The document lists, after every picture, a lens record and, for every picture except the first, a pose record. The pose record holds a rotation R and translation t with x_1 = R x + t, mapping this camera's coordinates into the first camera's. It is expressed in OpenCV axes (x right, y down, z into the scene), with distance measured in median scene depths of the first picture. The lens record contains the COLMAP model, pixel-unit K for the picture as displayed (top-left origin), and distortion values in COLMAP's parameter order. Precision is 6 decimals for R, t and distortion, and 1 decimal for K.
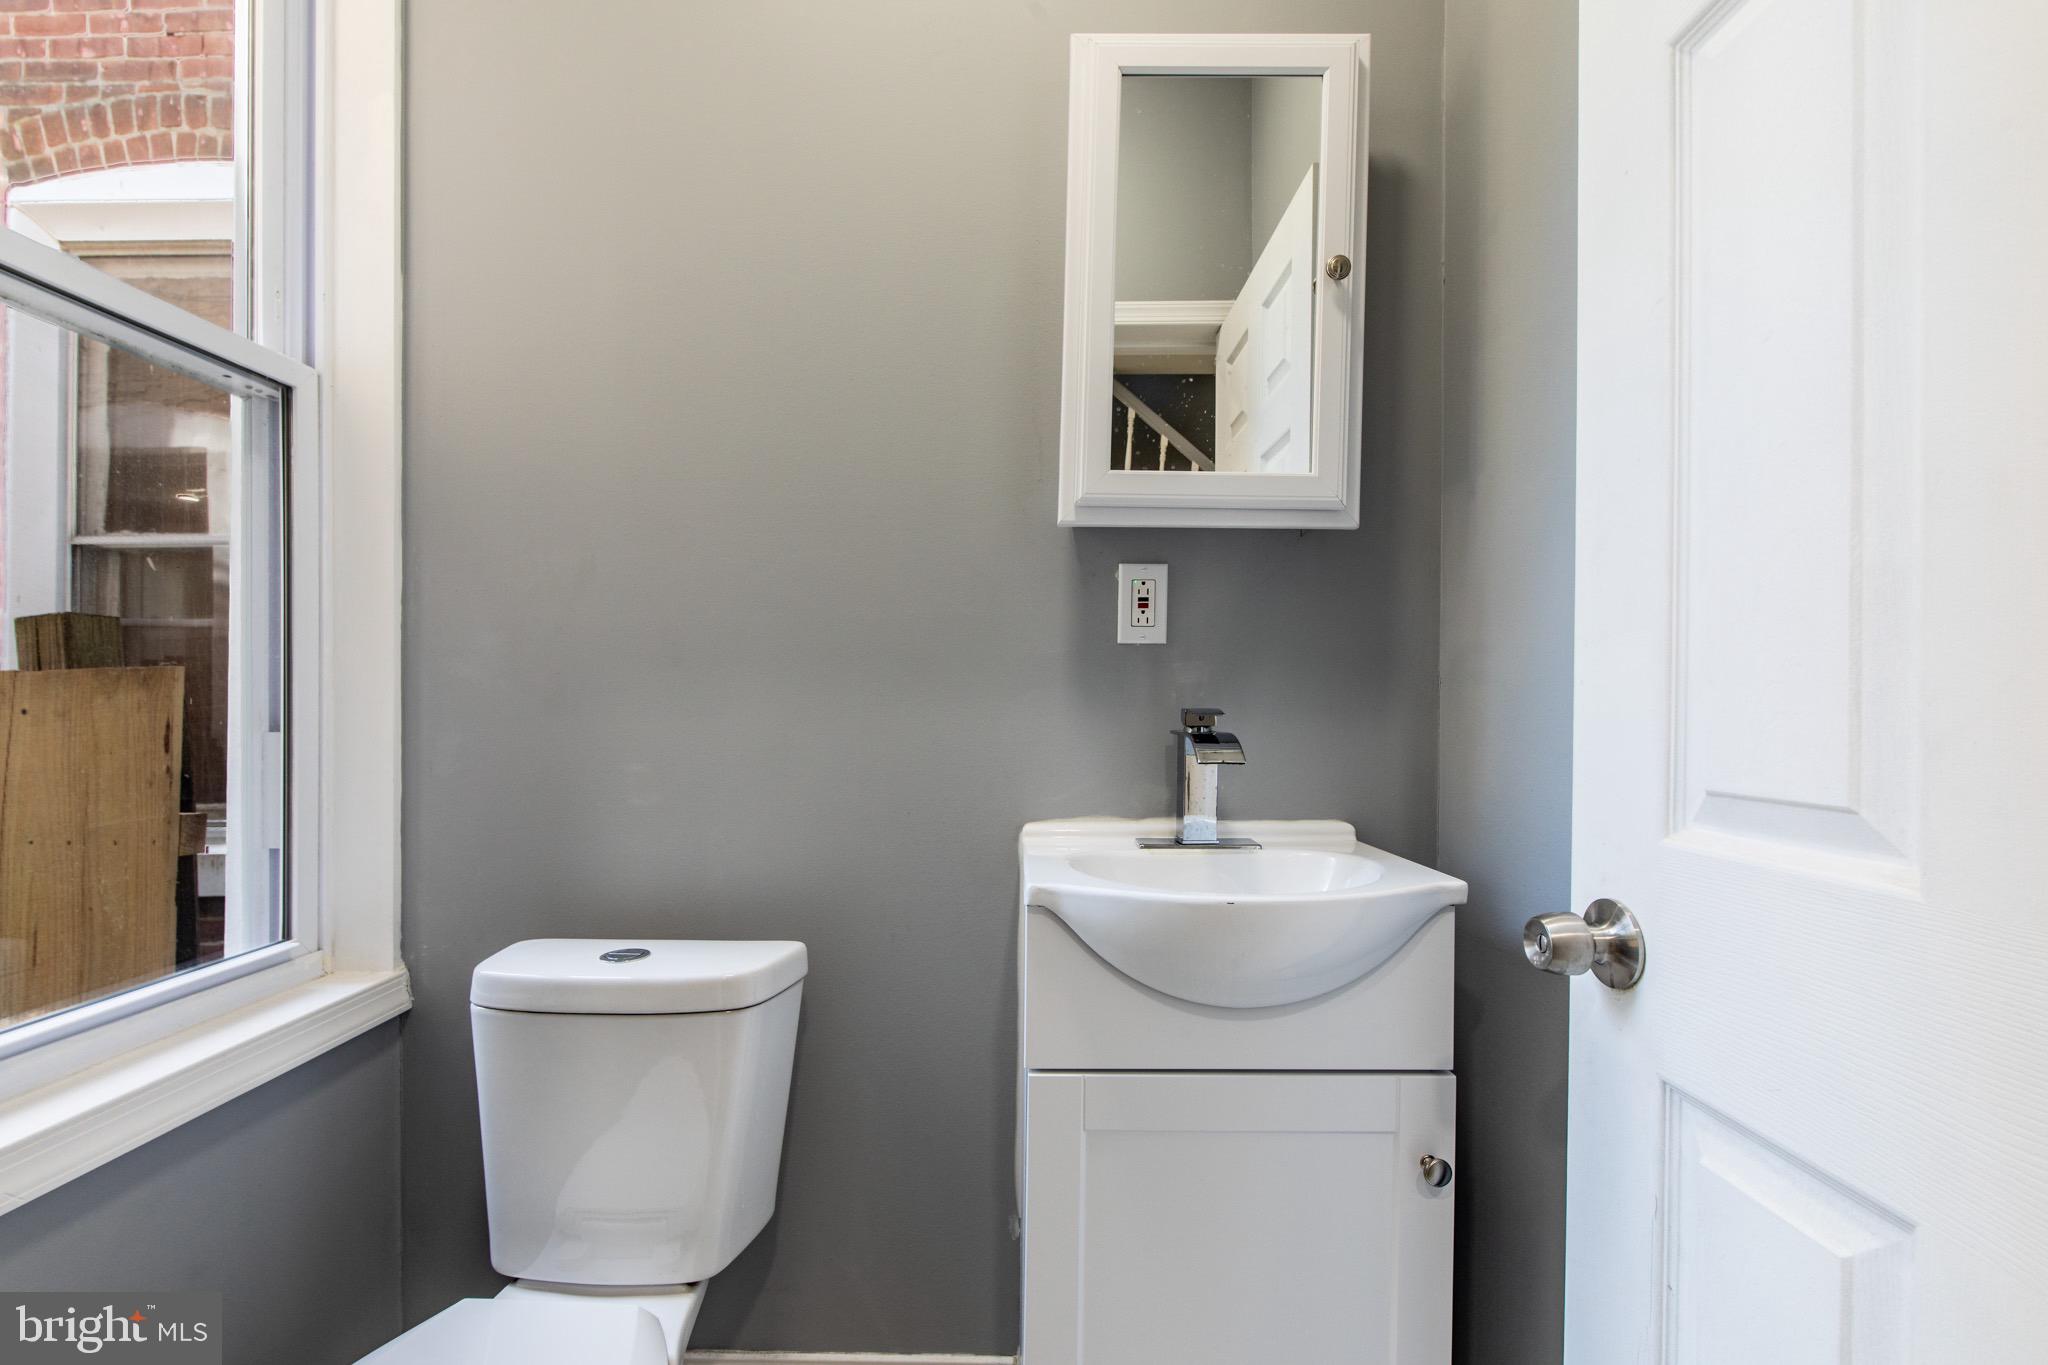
lens RADIAL K [[897.0, 0, 1026.7], [0, 897.0, 704.5], [0, 0, 1]] dist [-0.000277, -0.000442]
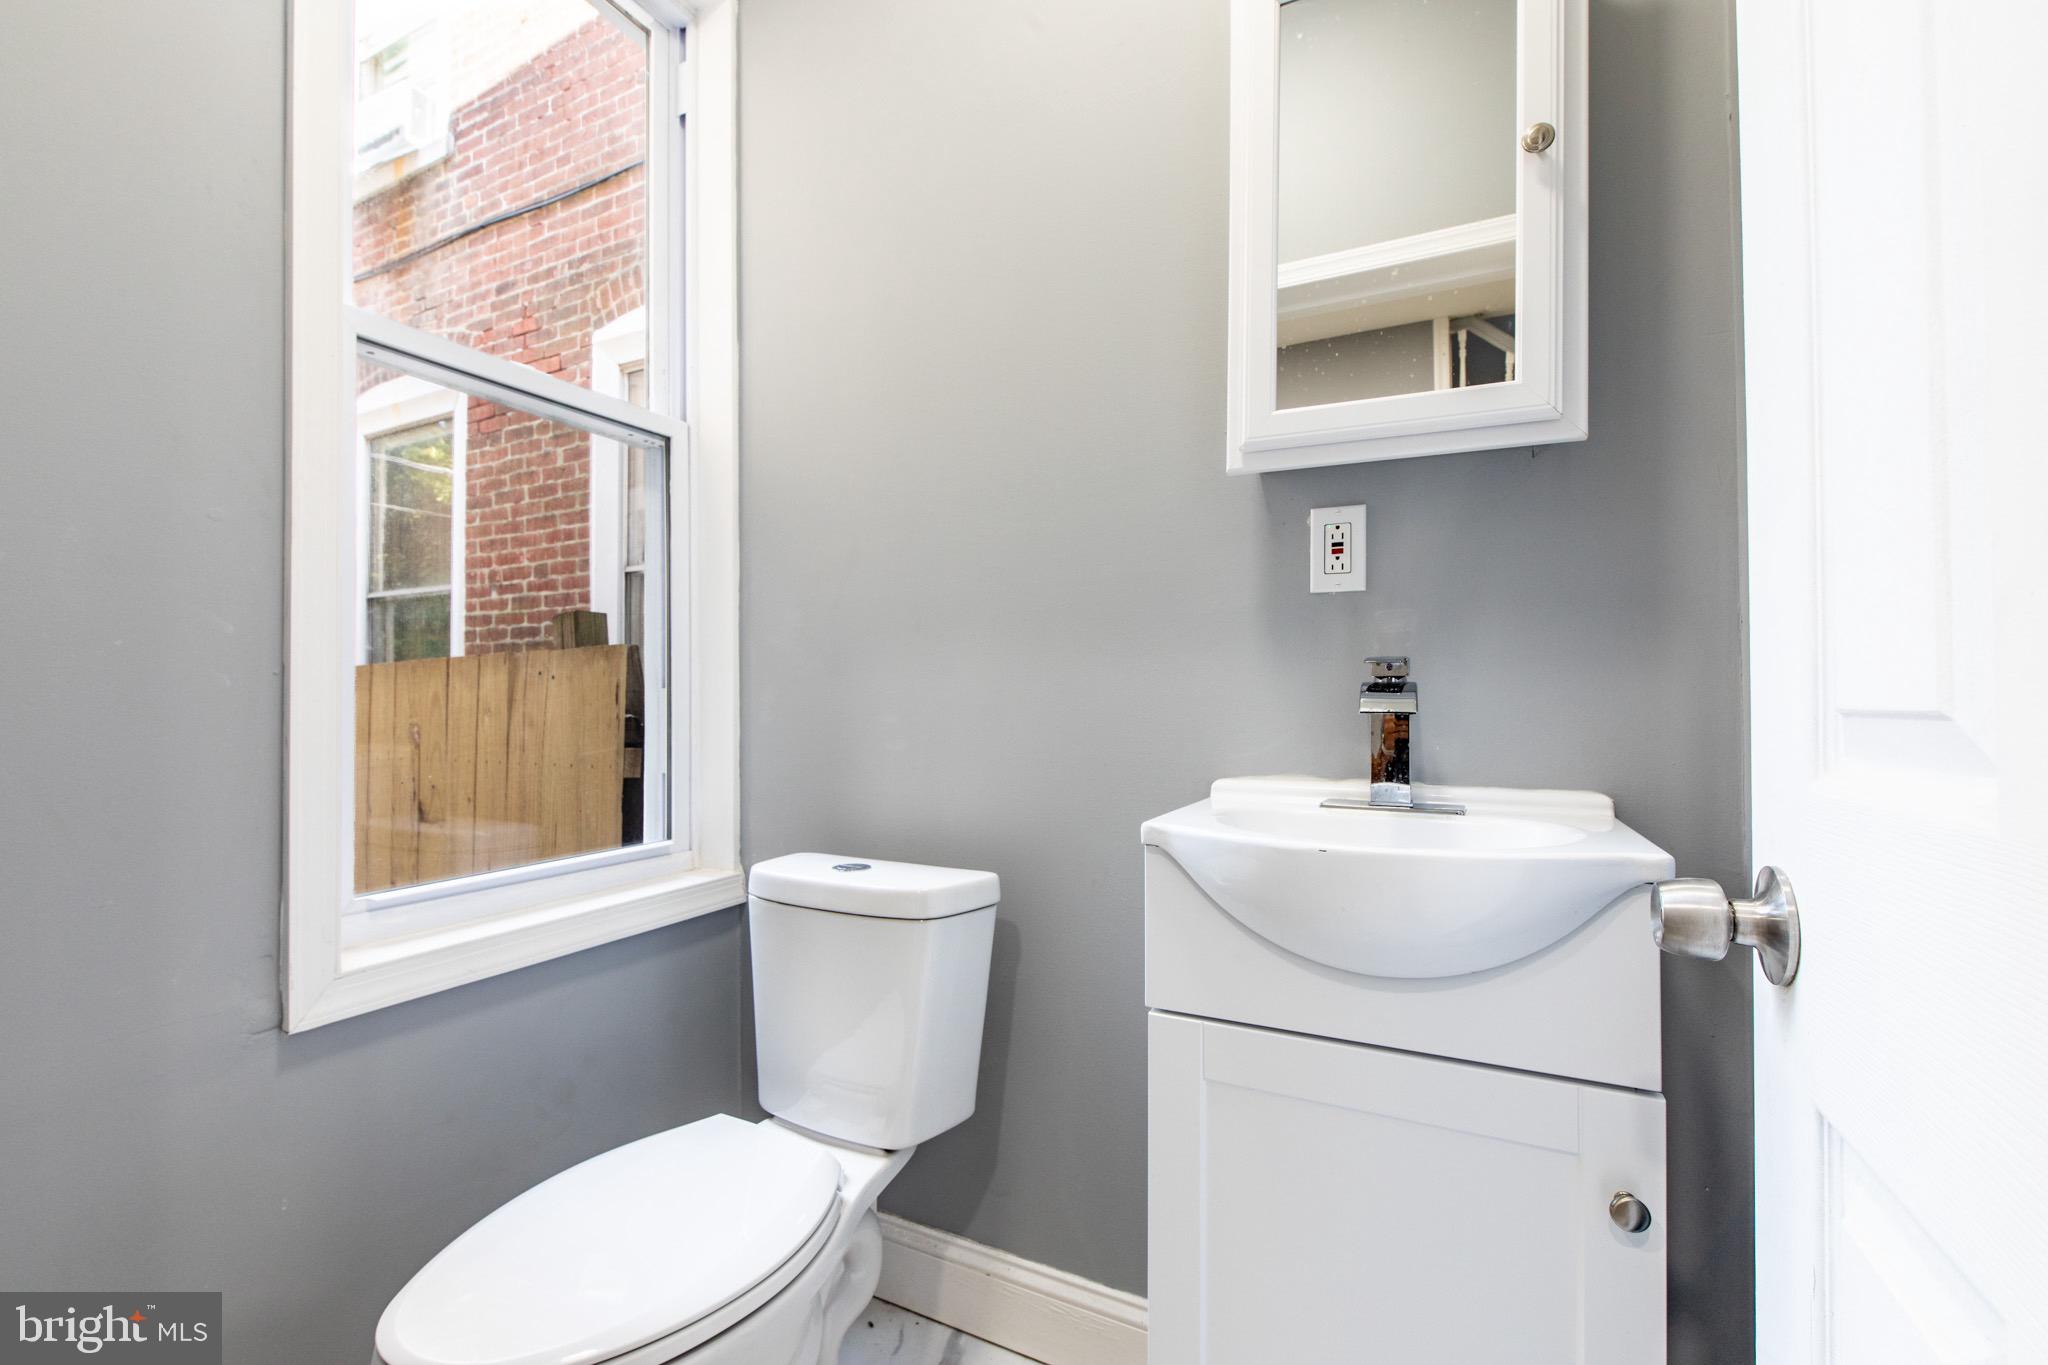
lens RADIAL K [[884.8, 0, 1018.7], [0, 884.8, 683.7], [0, 0, 1]] dist [-0.002593, -0.000853]
pose [[0.893752, -0.007027, -0.448506, 0.251051], [-0.000691, 0.999855, -0.017041, 0.045354], [0.448560, 0.015541, 0.893618, 0.027023]]
